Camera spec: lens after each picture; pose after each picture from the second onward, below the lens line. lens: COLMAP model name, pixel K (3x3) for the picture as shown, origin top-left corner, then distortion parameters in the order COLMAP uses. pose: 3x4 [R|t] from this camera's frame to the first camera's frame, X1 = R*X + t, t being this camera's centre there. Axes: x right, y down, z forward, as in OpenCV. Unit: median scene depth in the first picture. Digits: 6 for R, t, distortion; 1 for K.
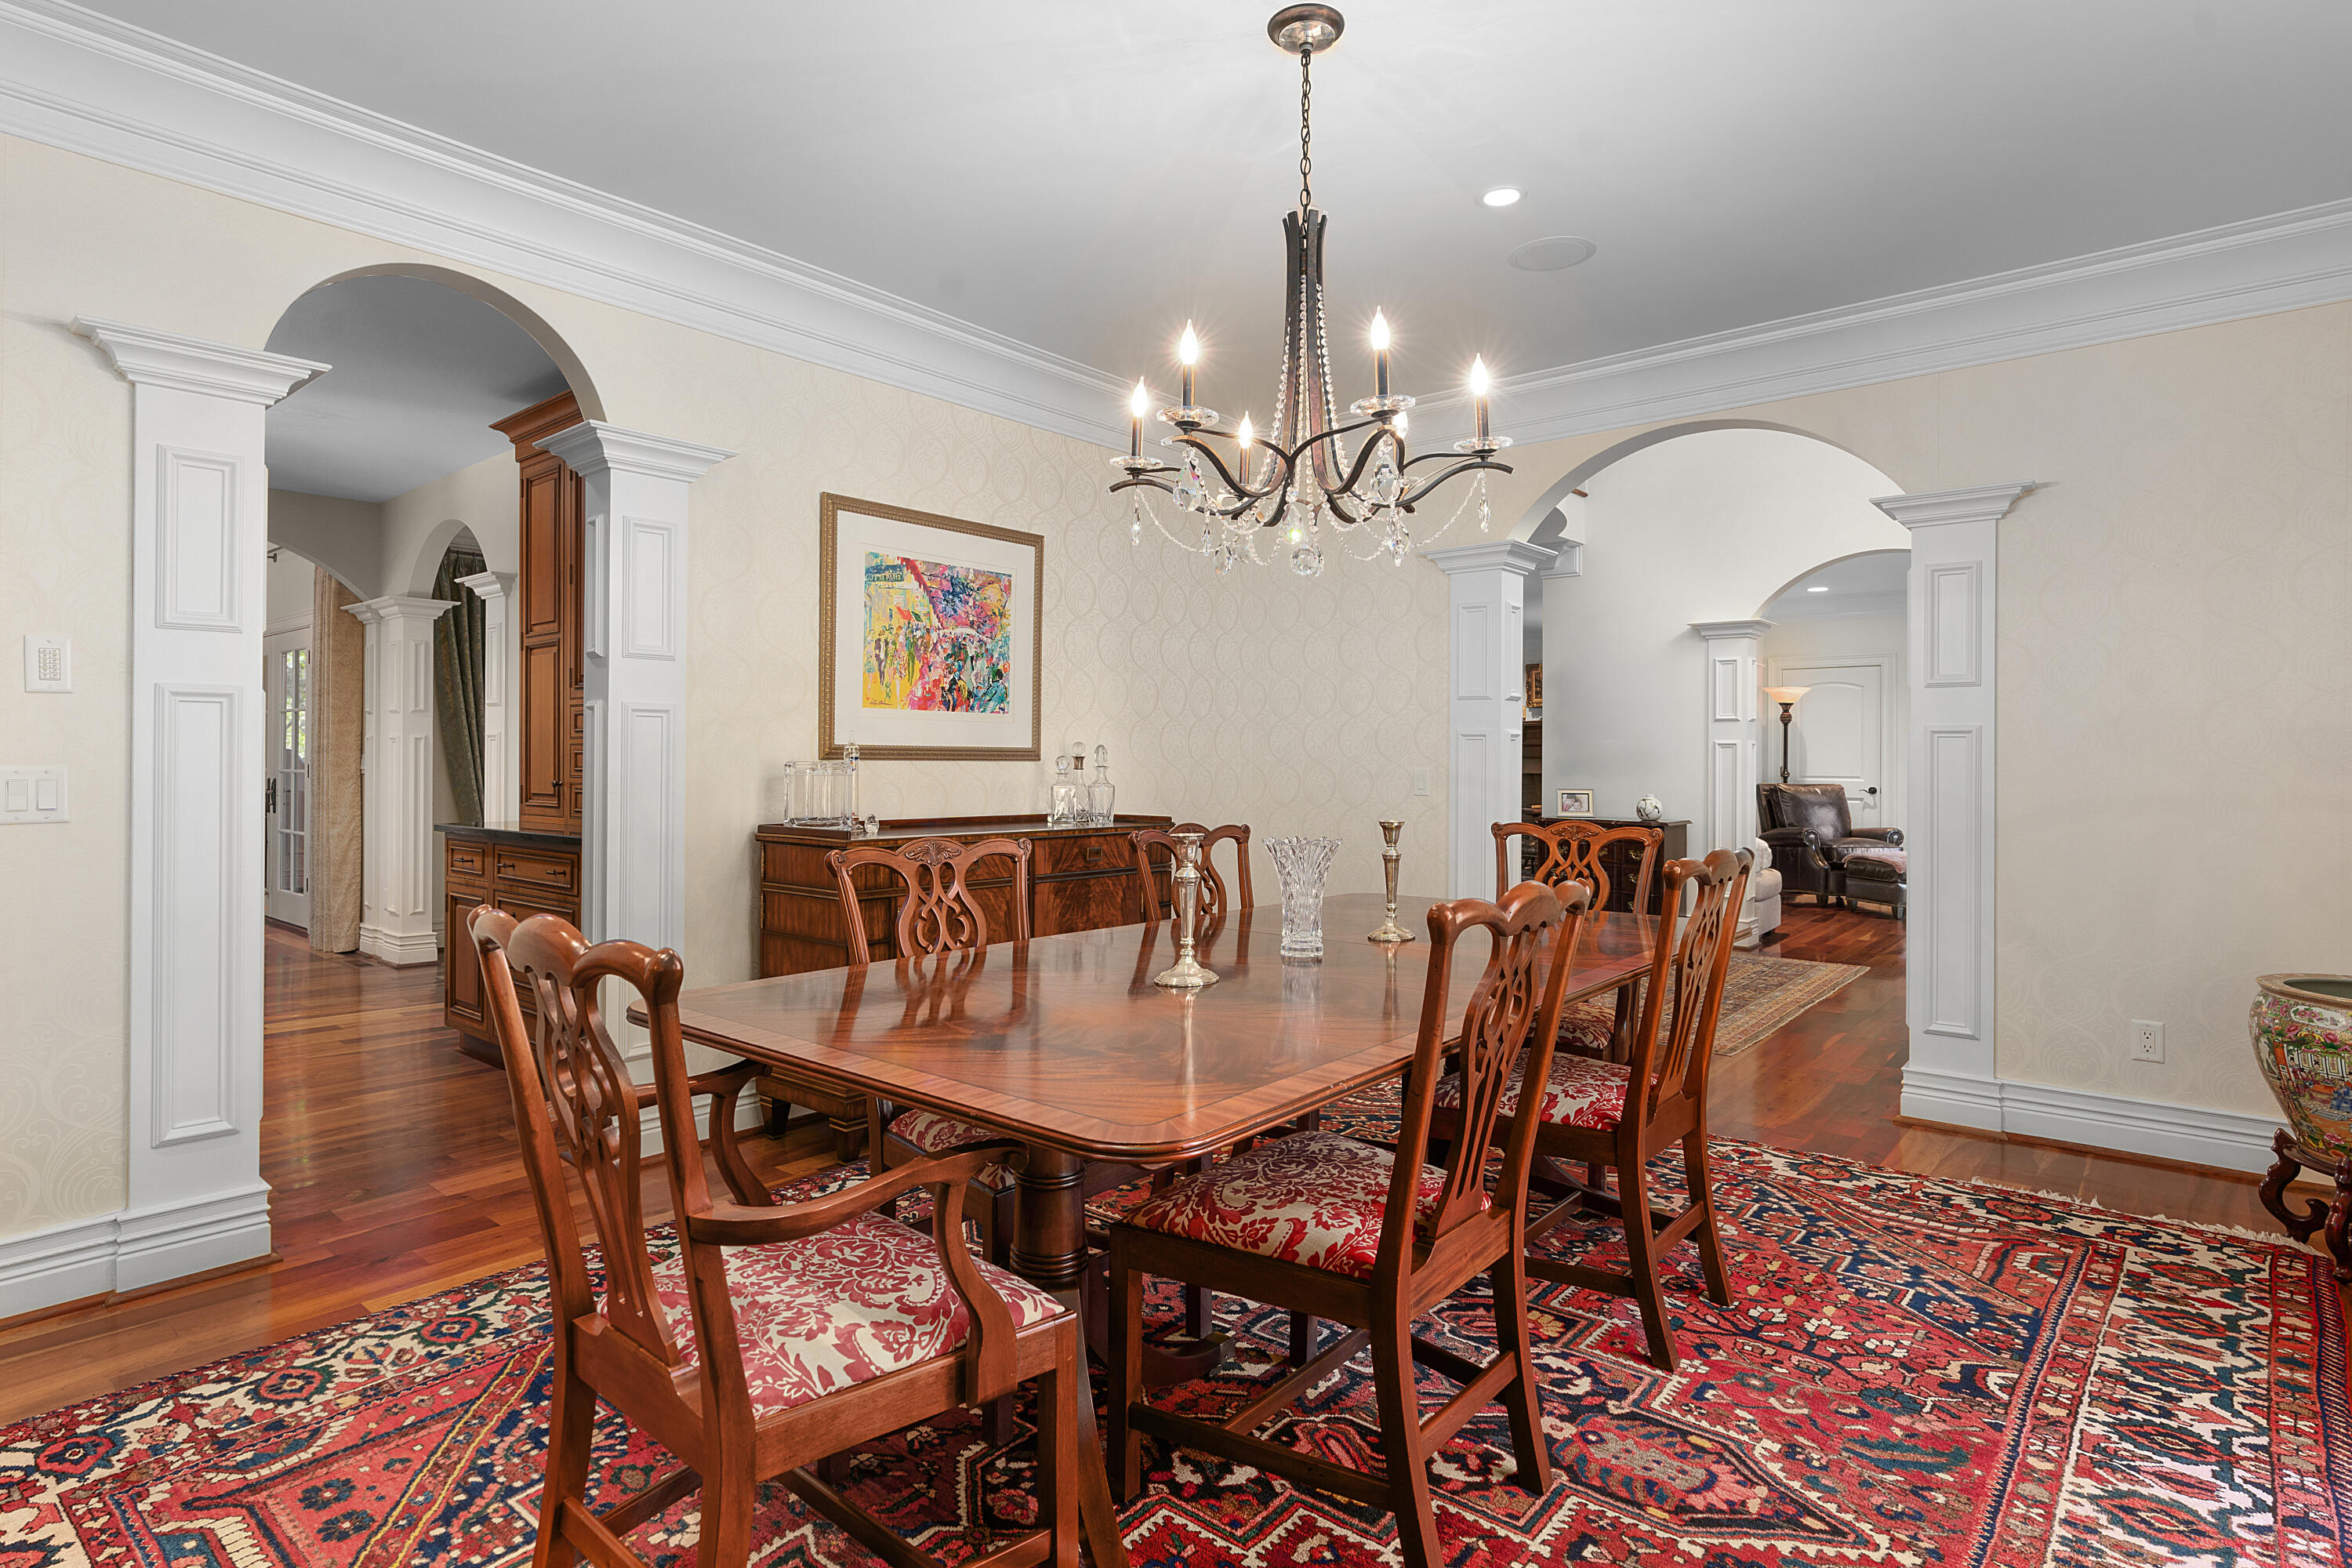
lens RADIAL K [[1165.0, 0, 1176.0], [0, 1165.0, 784.0], [0, 0, 1]] dist [-0.023857, 0.009932]
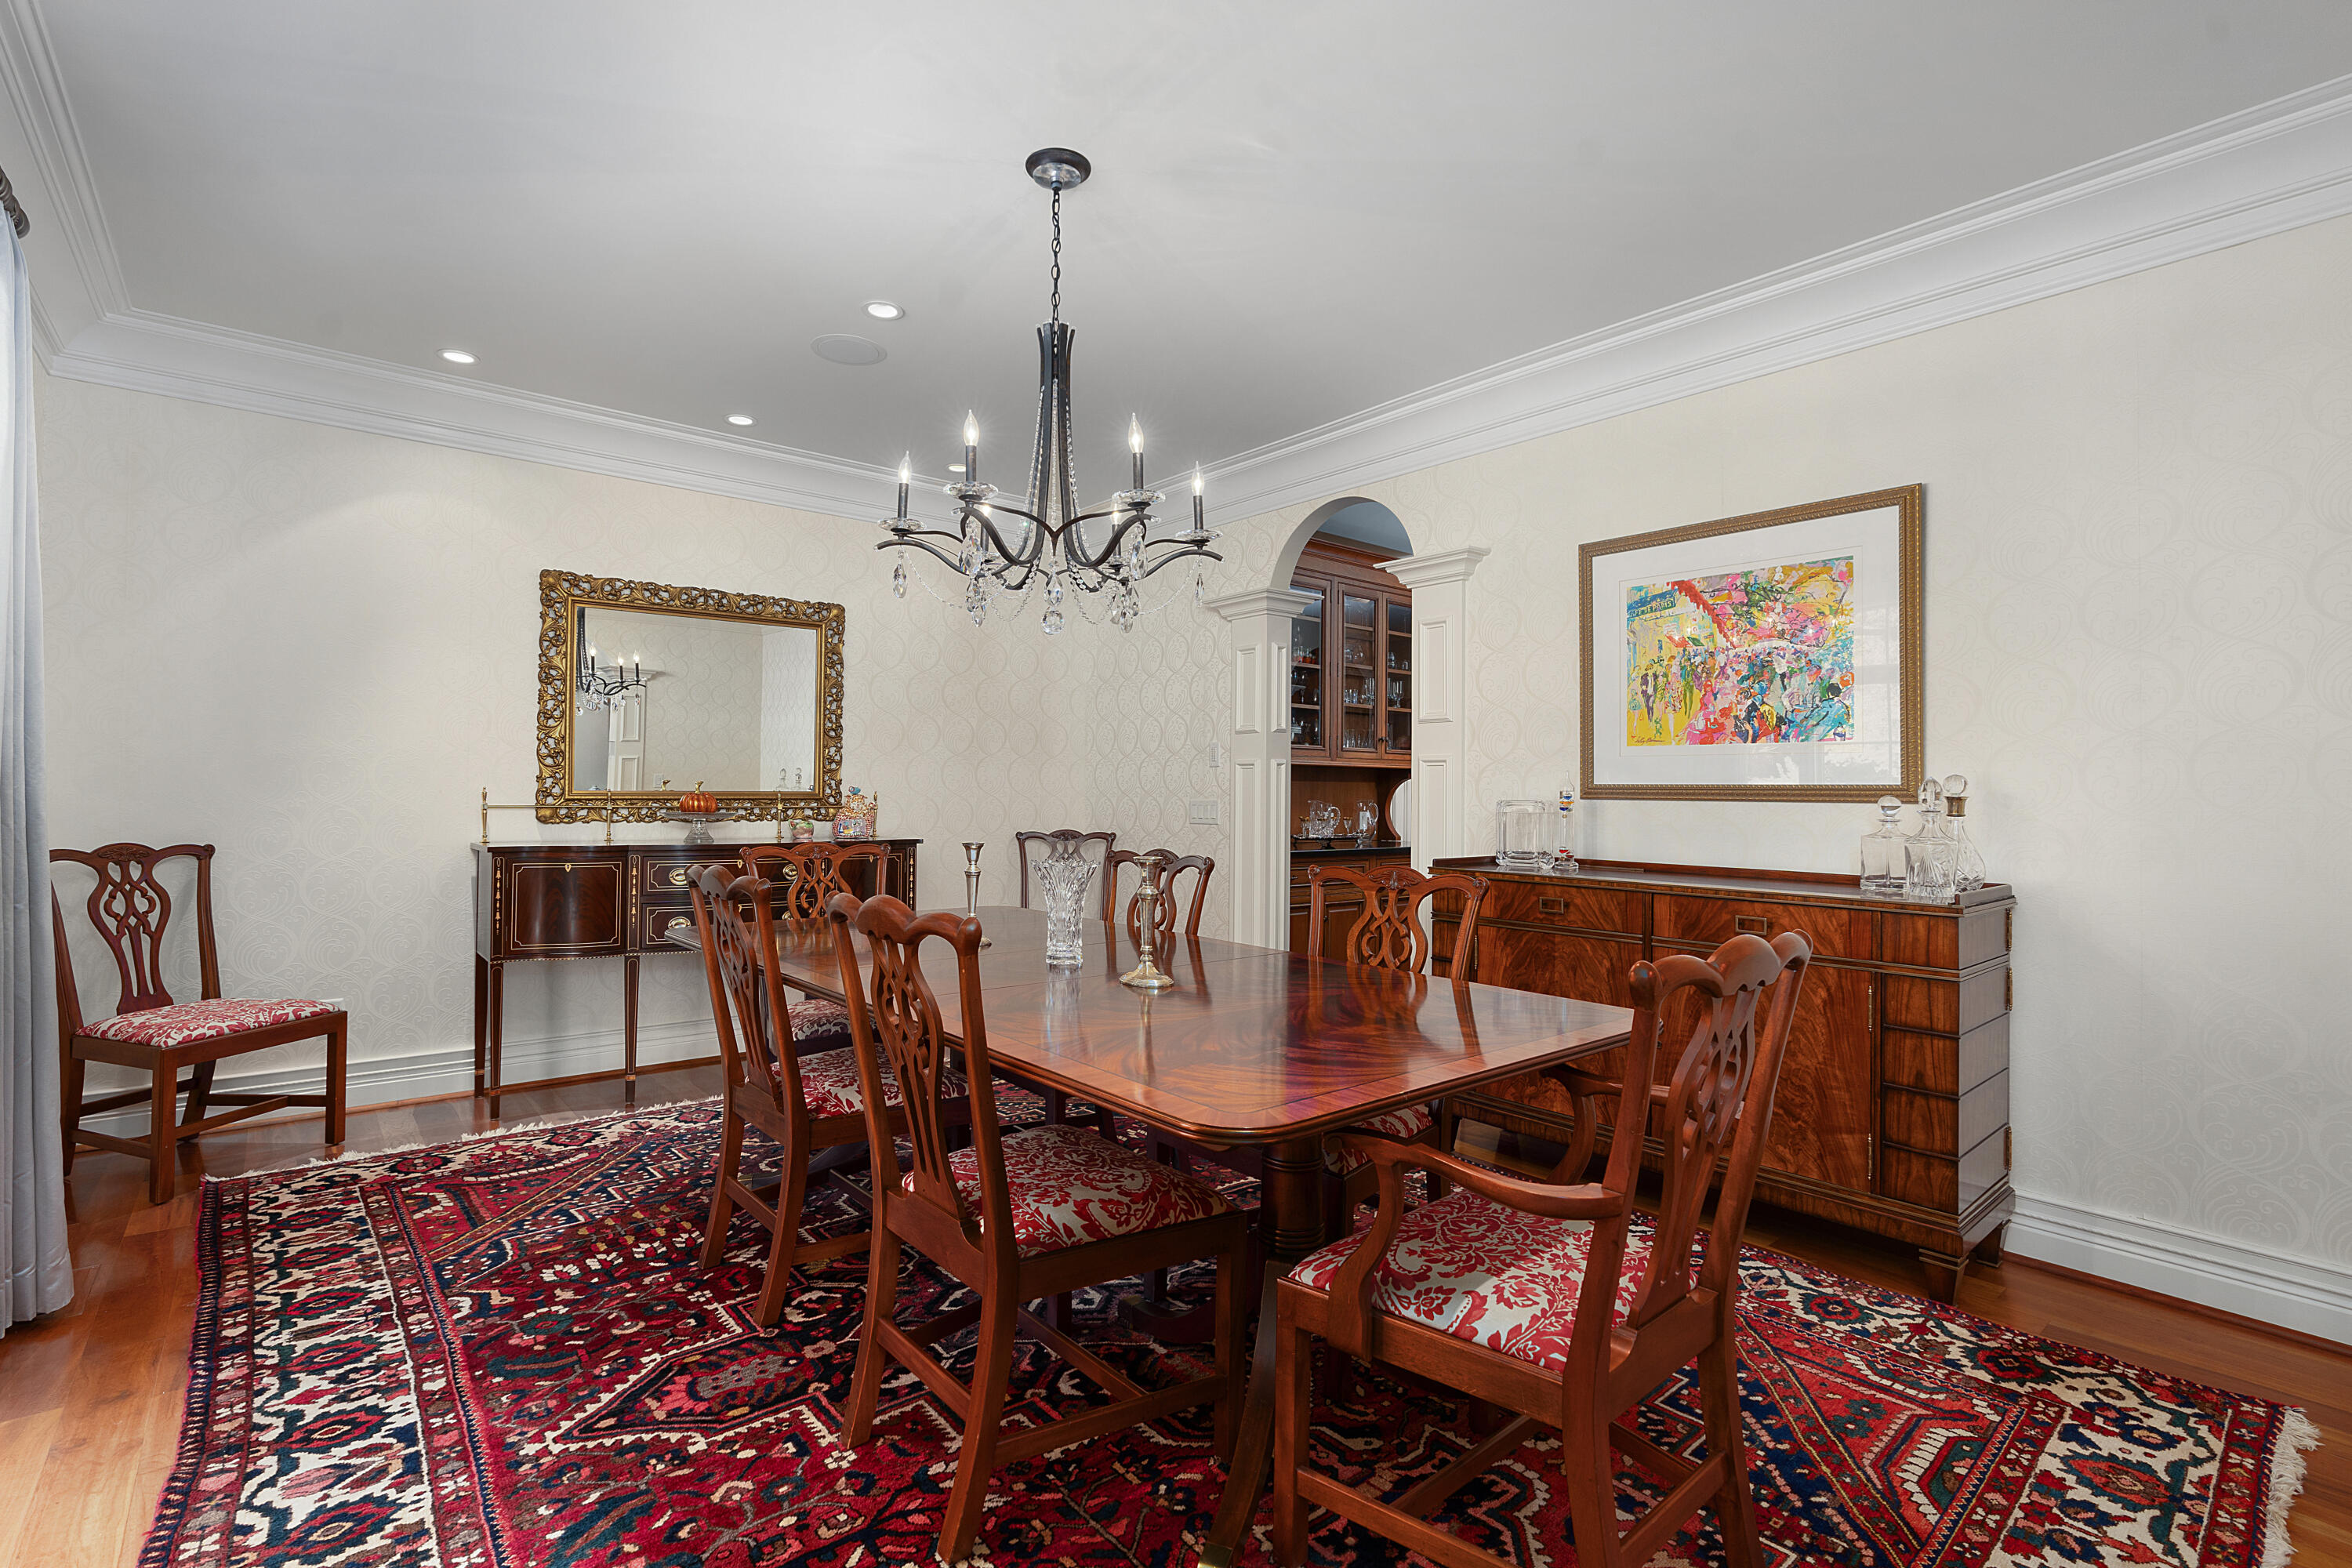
lens RADIAL K [[1095.4, 0, 1176.0], [0, 1095.4, 784.0], [0, 0, 1]] dist [-0.002882, -0.000129]
pose [[-0.157848, -0.015381, -0.987344, 1.091786], [-0.031366, 0.999452, -0.010555, -0.019186], [0.986965, 0.029303, -0.158244, 1.195682]]
